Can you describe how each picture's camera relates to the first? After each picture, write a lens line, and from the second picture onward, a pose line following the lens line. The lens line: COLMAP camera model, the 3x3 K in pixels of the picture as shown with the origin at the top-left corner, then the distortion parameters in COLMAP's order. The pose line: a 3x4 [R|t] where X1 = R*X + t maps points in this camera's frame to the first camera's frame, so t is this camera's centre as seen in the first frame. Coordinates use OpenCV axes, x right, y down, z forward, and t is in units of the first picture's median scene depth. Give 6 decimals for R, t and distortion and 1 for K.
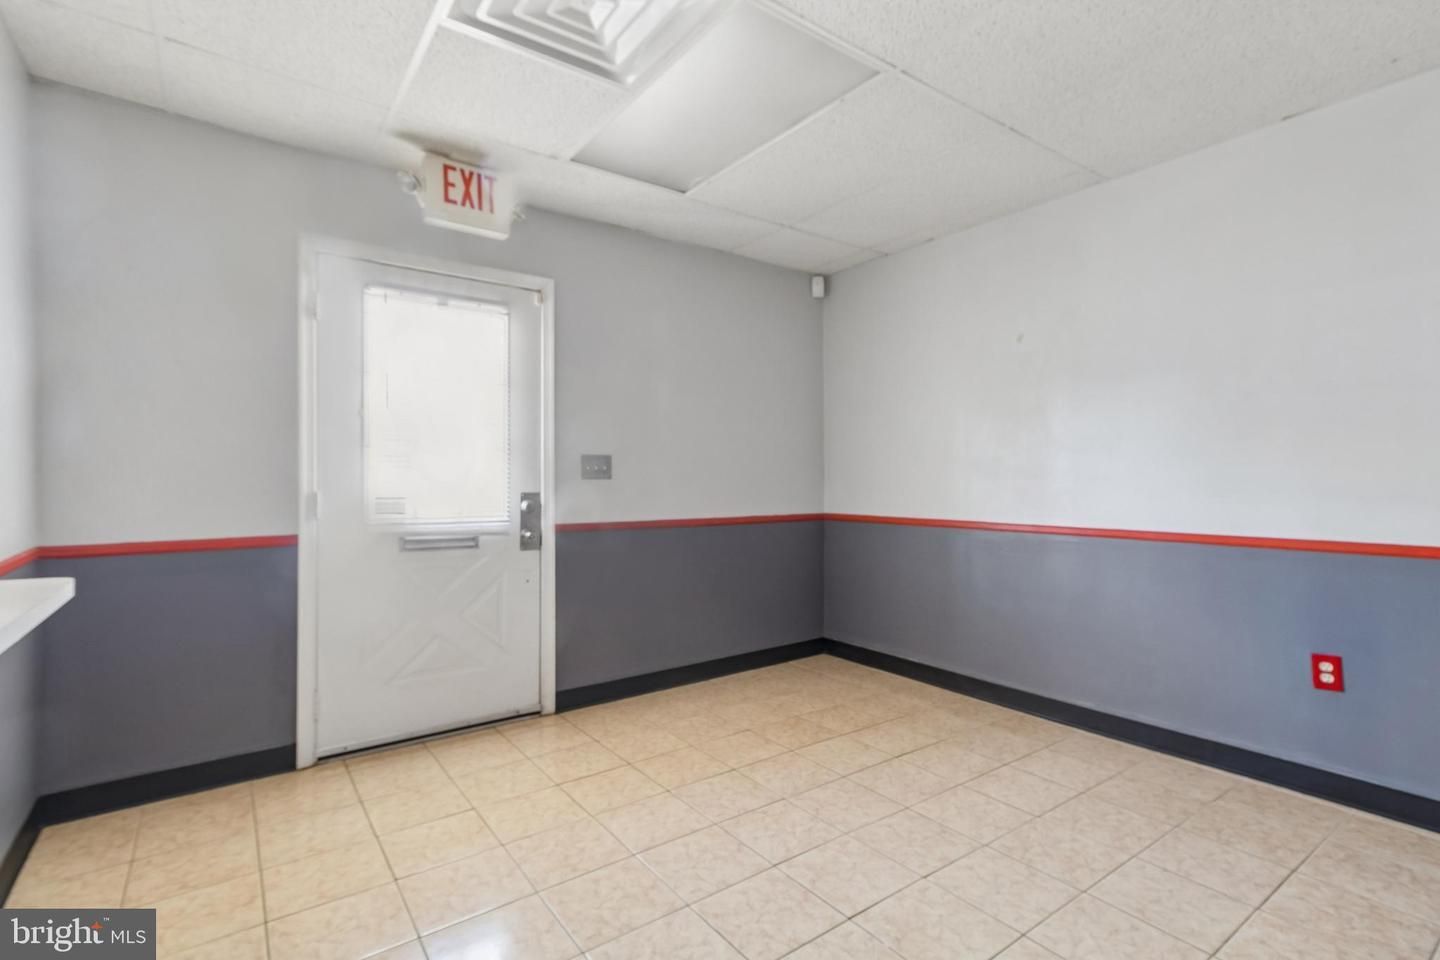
lens RADIAL K [[682.0, 0, 722.4], [0, 682.0, 498.3], [0, 0, 1]] dist [0.022598, 0.000052]
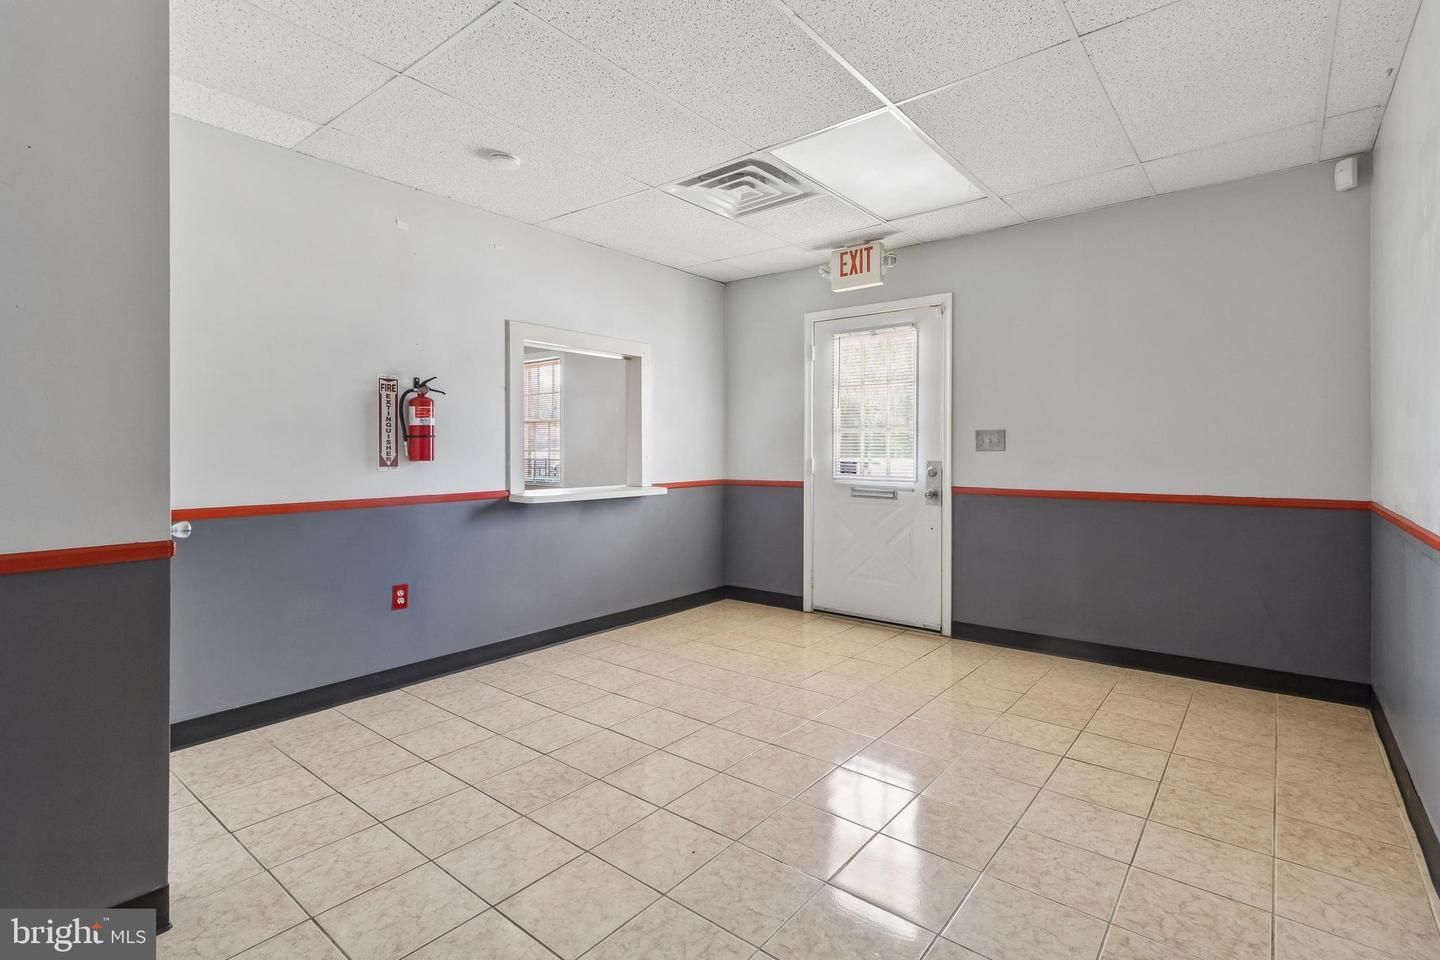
lens RADIAL K [[674.2, 0, 728.2], [0, 674.2, 478.7], [0, 0, 1]] dist [0.003834, 0.000017]
pose [[0.253652, 0.039682, -0.966481, 0.921530], [-0.027785, 0.999045, 0.033727, -0.007665], [0.966897, 0.018299, 0.254512, 0.311977]]
